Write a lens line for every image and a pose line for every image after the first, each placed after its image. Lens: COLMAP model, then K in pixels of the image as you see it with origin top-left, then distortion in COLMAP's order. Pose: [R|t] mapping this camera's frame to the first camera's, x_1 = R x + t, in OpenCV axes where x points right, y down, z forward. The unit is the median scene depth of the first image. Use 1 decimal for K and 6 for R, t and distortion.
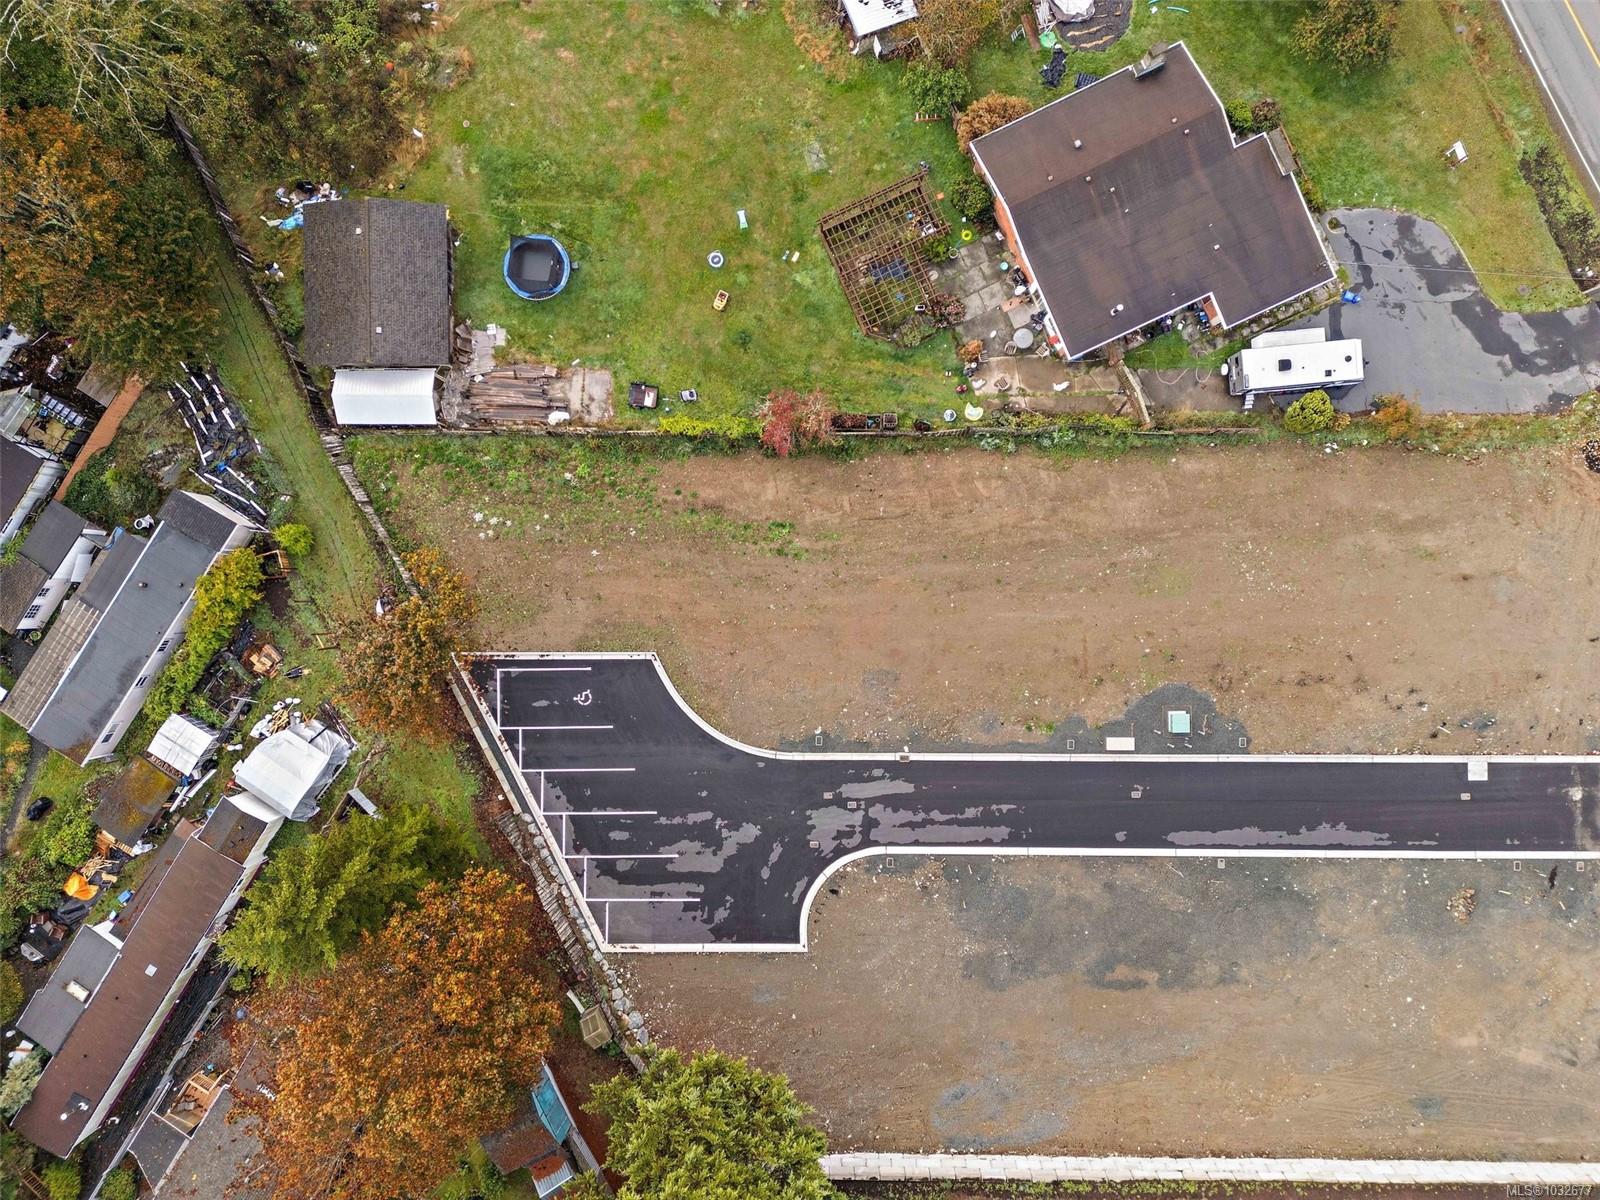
lens RADIAL K [[1112.3, 0, 798.2], [0, 1112.3, 597.4], [0, 0, 1]] dist [0.092134, -0.094416]
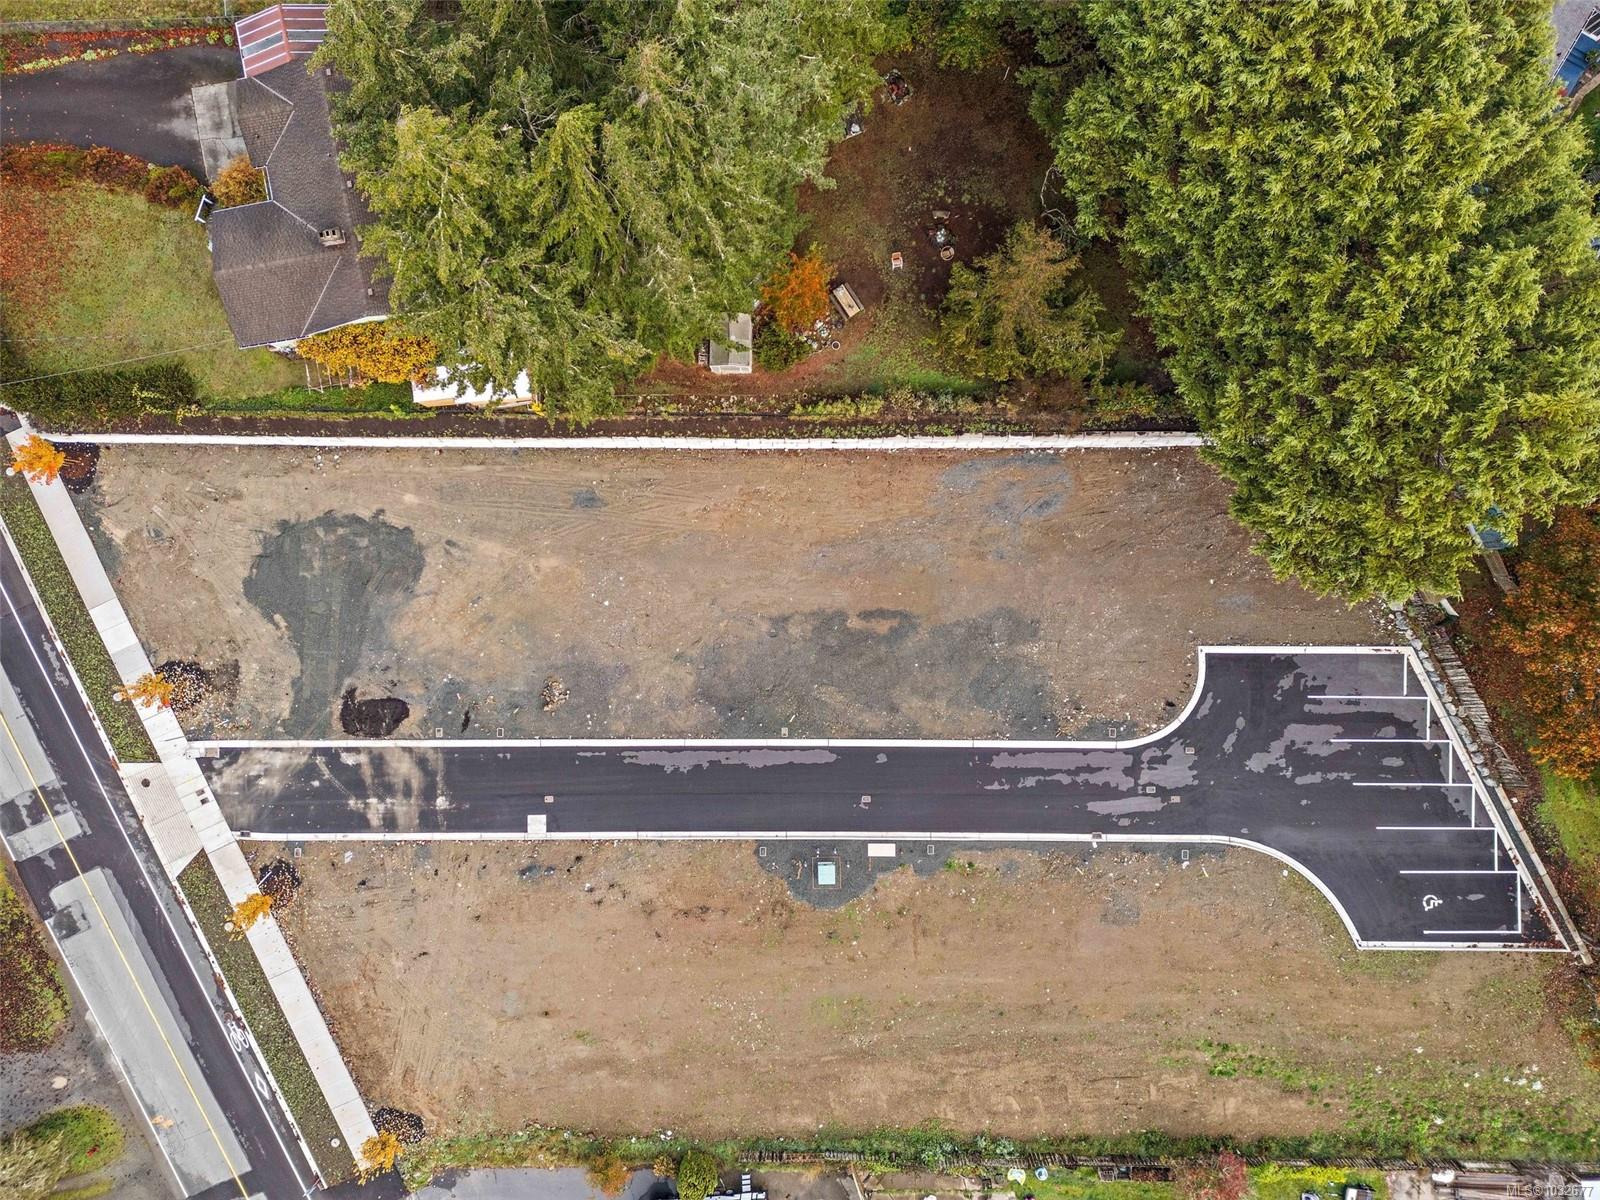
lens RADIAL K [[1112.3, 0, 798.2], [0, 1112.3, 597.4], [0, 0, 1]] dist [0.092134, -0.094416]
pose [[-0.999697, -0.000285, 0.024625, 0.336342], [0.000229, -0.999997, -0.002269, 0.358734], [0.024626, -0.002263, 0.999694, -0.005656]]
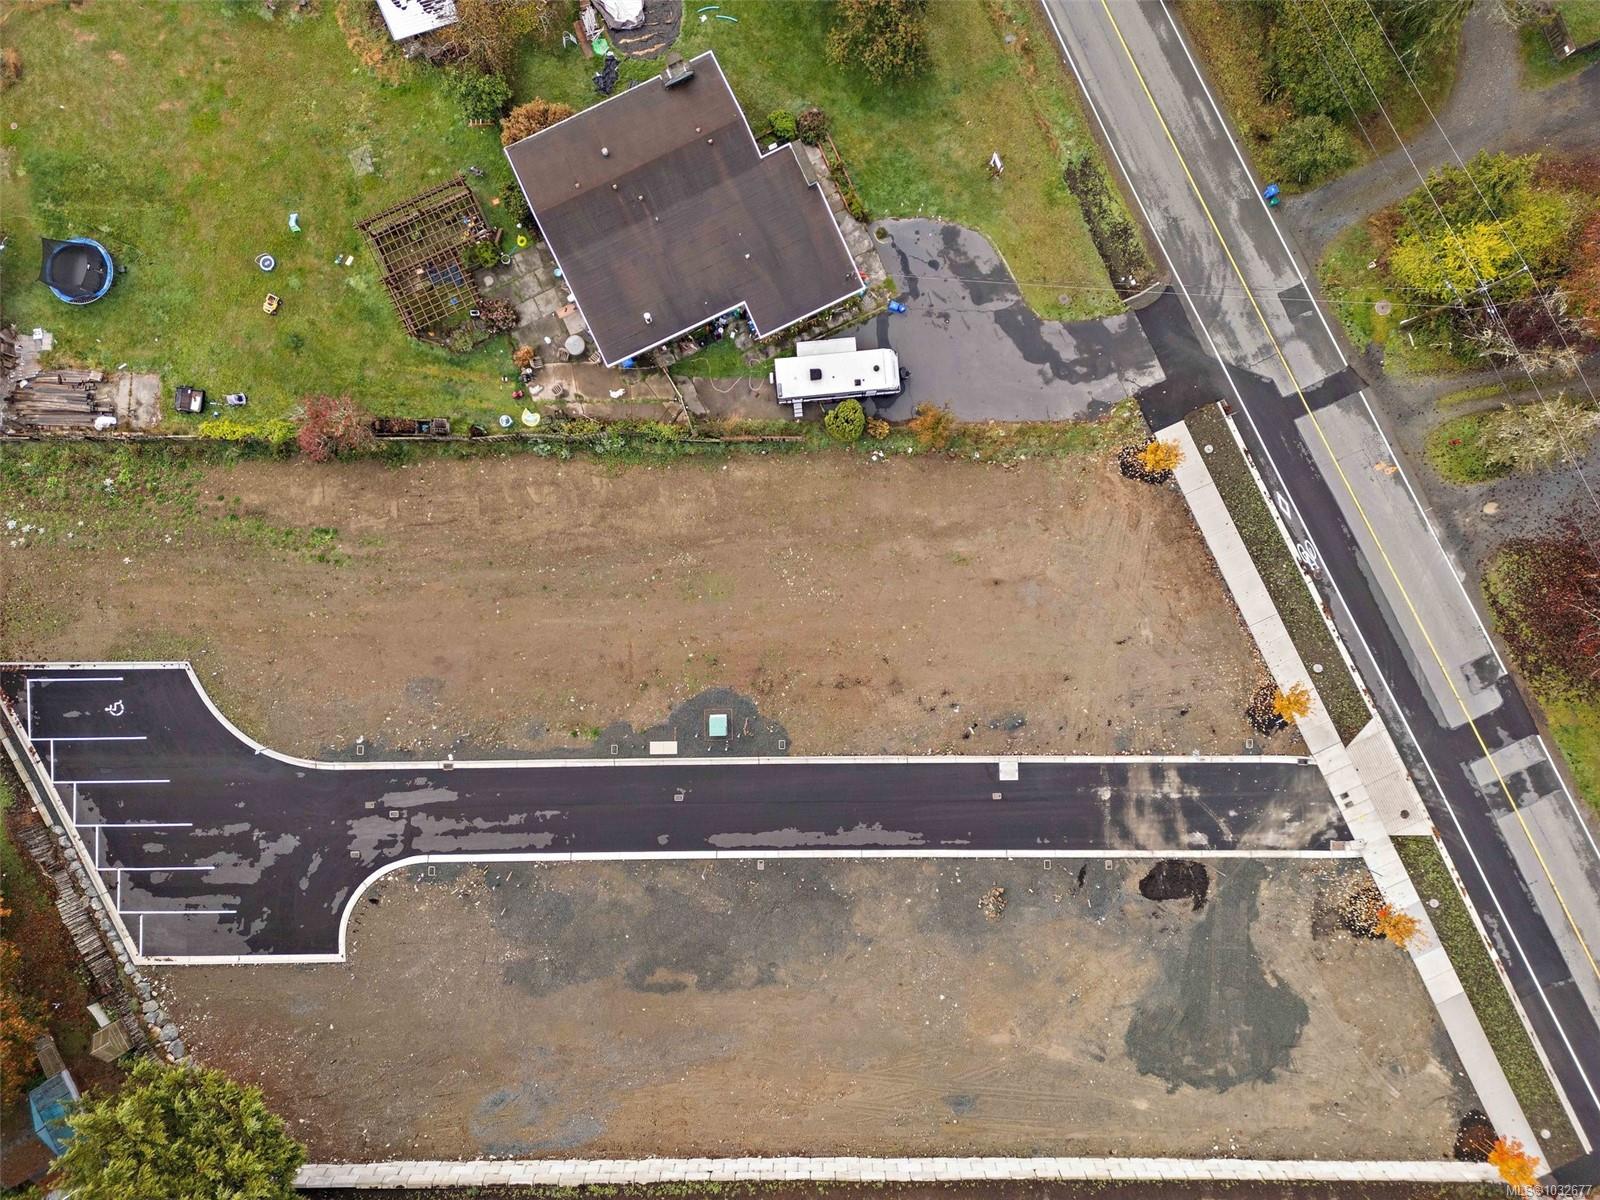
lens RADIAL K [[1112.3, 0, 798.2], [0, 1112.3, 597.4], [0, 0, 1]] dist [0.092134, -0.094416]
pose [[0.999929, -0.004900, 0.010831, 0.396928], [0.004871, 0.999985, 0.002663, -0.007226], [-0.010844, -0.002610, 0.999938, -0.004530]]
